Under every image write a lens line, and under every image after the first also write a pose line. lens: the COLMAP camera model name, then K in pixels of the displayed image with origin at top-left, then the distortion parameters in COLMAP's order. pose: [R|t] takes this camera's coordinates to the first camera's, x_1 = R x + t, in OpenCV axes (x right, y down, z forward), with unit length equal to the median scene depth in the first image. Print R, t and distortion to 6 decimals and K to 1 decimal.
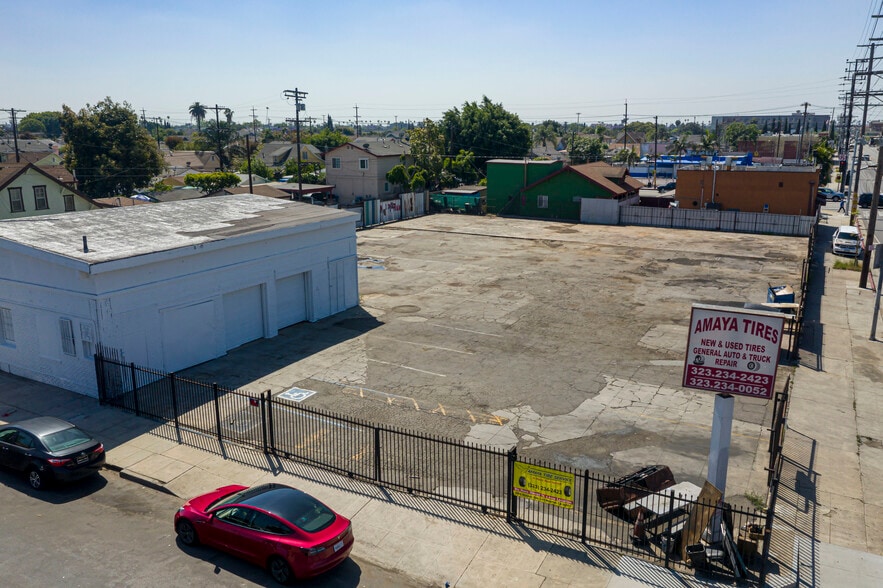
lens RADIAL K [[695.9, 0, 442.9], [0, 695.9, 291.7], [0, 0, 1]] dist [-0.008531, -0.005307]
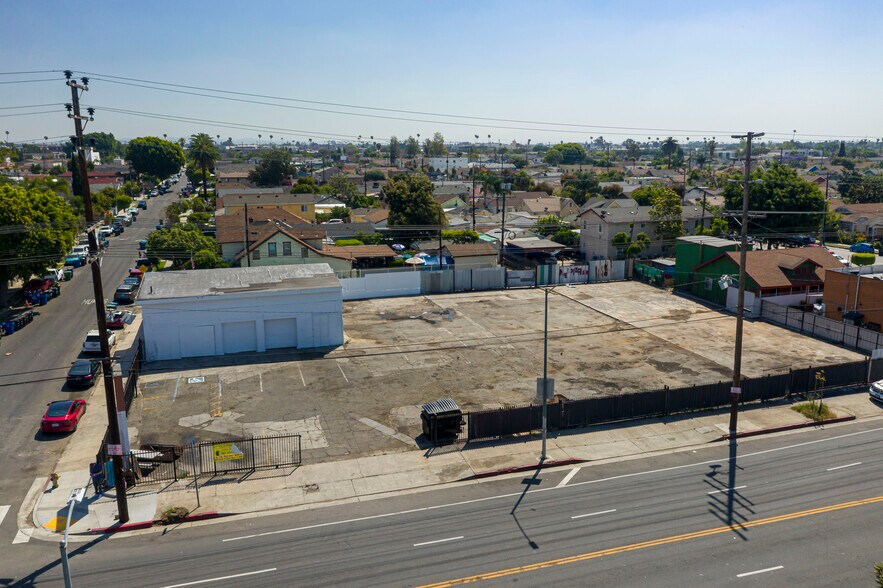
lens RADIAL K [[695.9, 0, 442.9], [0, 695.9, 291.7], [0, 0, 1]] dist [-0.008531, -0.005307]
pose [[0.720419, 0.141377, -0.678977, 1.175434], [-0.154985, 0.987062, 0.041082, -0.213045], [0.676000, 0.075635, 0.733010, 0.006209]]
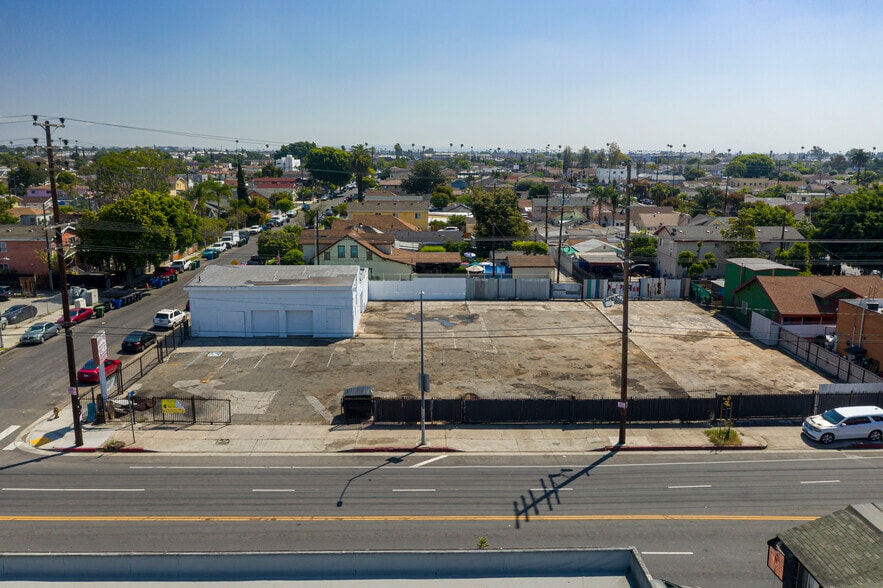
lens RADIAL K [[695.9, 0, 442.9], [0, 695.9, 291.7], [0, 0, 1]] dist [-0.008531, -0.005307]
pose [[0.498141, 0.172602, -0.849743, 1.613095], [-0.202449, 0.976054, 0.079578, -0.306252], [0.843131, 0.132389, 0.521156, 0.281443]]
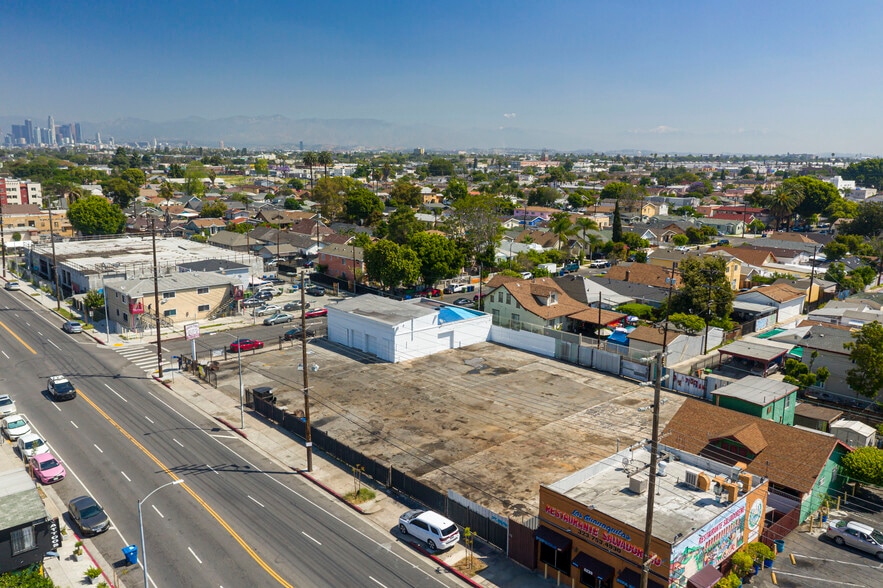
lens RADIAL K [[695.9, 0, 442.9], [0, 695.9, 291.7], [0, 0, 1]] dist [-0.008531, -0.005307]
pose [[-0.328565, 0.180907, -0.926994, 2.163323], [-0.223582, 0.938690, 0.262436, -0.948958], [0.917636, 0.293486, -0.267973, 1.879144]]
